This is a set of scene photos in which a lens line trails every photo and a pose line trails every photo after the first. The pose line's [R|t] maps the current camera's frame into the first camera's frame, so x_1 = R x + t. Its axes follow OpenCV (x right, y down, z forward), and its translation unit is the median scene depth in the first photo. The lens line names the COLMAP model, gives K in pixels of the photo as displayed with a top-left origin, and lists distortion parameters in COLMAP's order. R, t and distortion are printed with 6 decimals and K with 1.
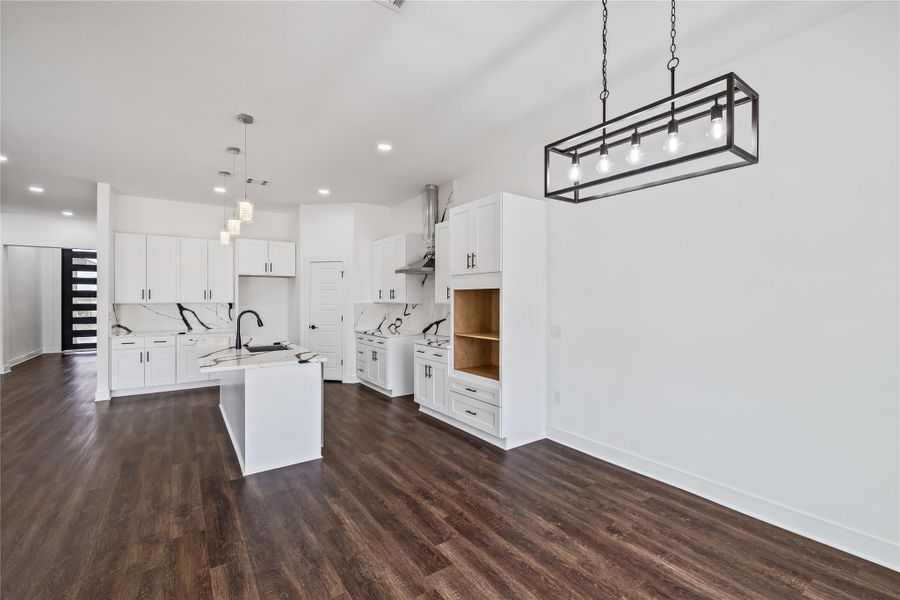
lens RADIAL K [[382.1, 0, 447.5], [0, 382.1, 297.7], [0, 0, 1]] dist [0.000992, -0.000545]
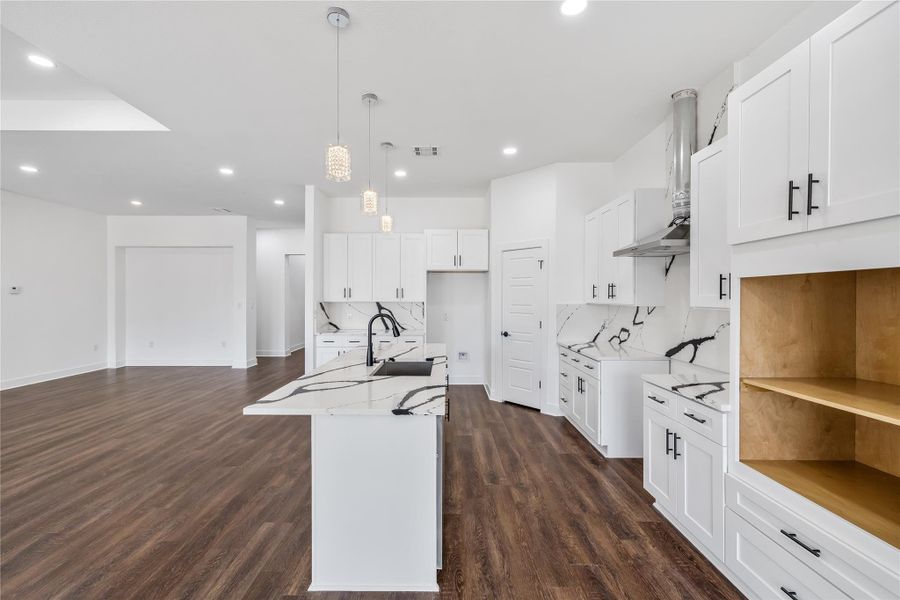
lens RADIAL K [[382.1, 0, 444.9], [0, 382.1, 298.5], [0, 0, 1]] dist [0.000992, -0.000545]
pose [[0.819703, 0.003656, -0.572776, -0.007283], [-0.001222, 0.999989, 0.004634, 0.000970], [0.572787, -0.003099, 0.819698, 0.349029]]
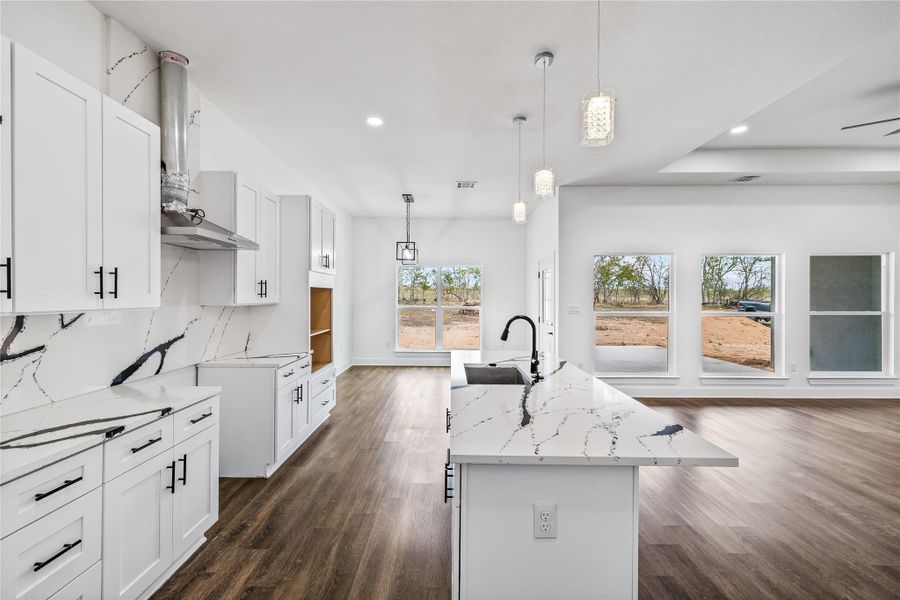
lens RADIAL K [[382.1, 0, 443.3], [0, 382.1, 295.5], [0, 0, 1]] dist [0.000992, -0.000545]
pose [[-0.811047, -0.000041, 0.584981, -0.592057], [-0.002547, 0.999991, -0.003462, 0.001822], [-0.584975, -0.004298, -0.811040, 1.192189]]
